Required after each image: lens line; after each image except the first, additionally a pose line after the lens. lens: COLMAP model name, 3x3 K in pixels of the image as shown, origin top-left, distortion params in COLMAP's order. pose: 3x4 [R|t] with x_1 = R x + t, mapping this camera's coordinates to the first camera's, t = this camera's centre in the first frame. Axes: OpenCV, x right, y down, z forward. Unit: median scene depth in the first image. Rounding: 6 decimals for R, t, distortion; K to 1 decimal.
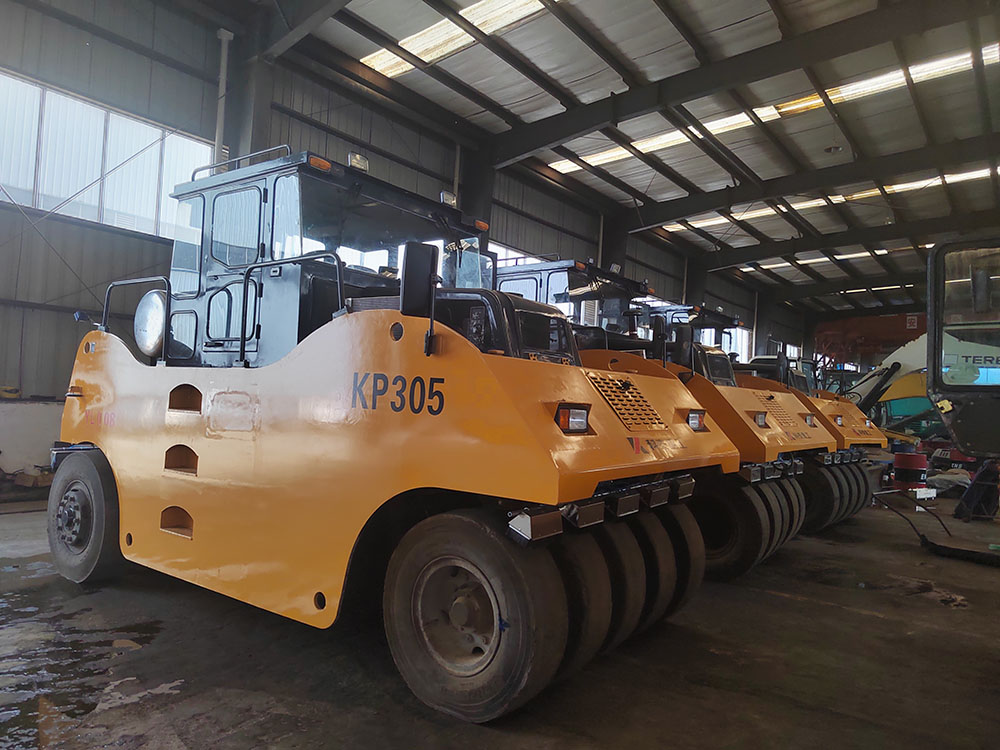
lens RADIAL K [[659.7, 0, 499.1], [0, 659.7, 374.3], [0, 0, 1]] dist [0.024977, -0.017442]
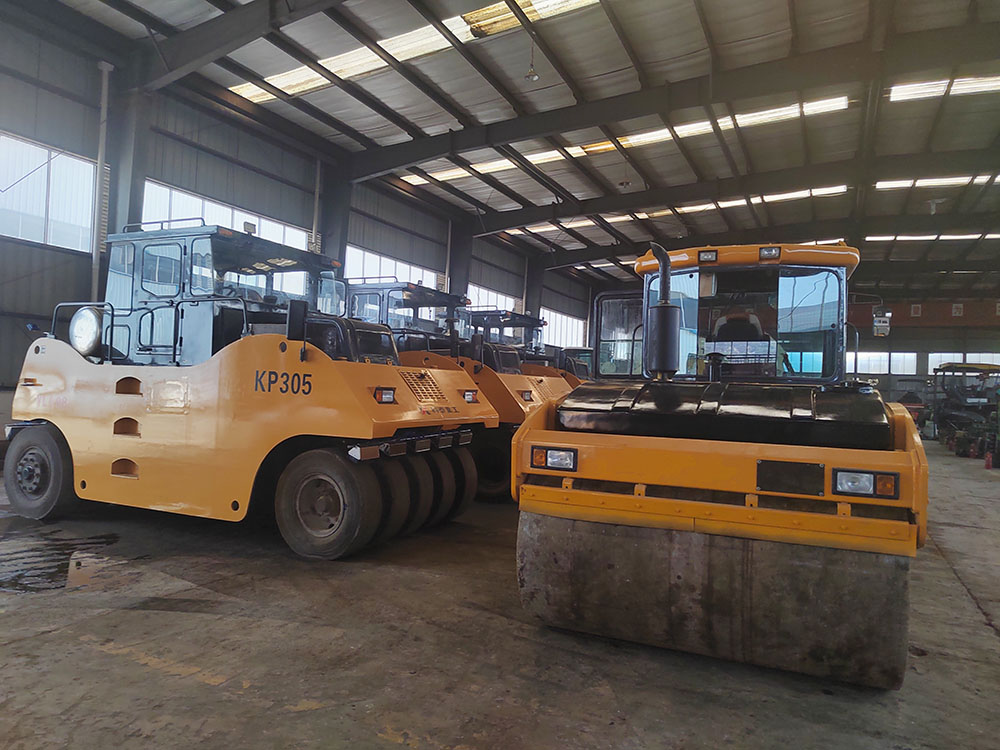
lens RADIAL K [[659.7, 0, 499.3], [0, 659.7, 367.8], [0, 0, 1]] dist [0.024977, -0.017442]
pose [[0.979573, -0.005528, 0.201015, 0.017729], [0.002130, 0.999851, 0.017118, -0.012877], [-0.201080, -0.016341, 0.979439, -0.273844]]
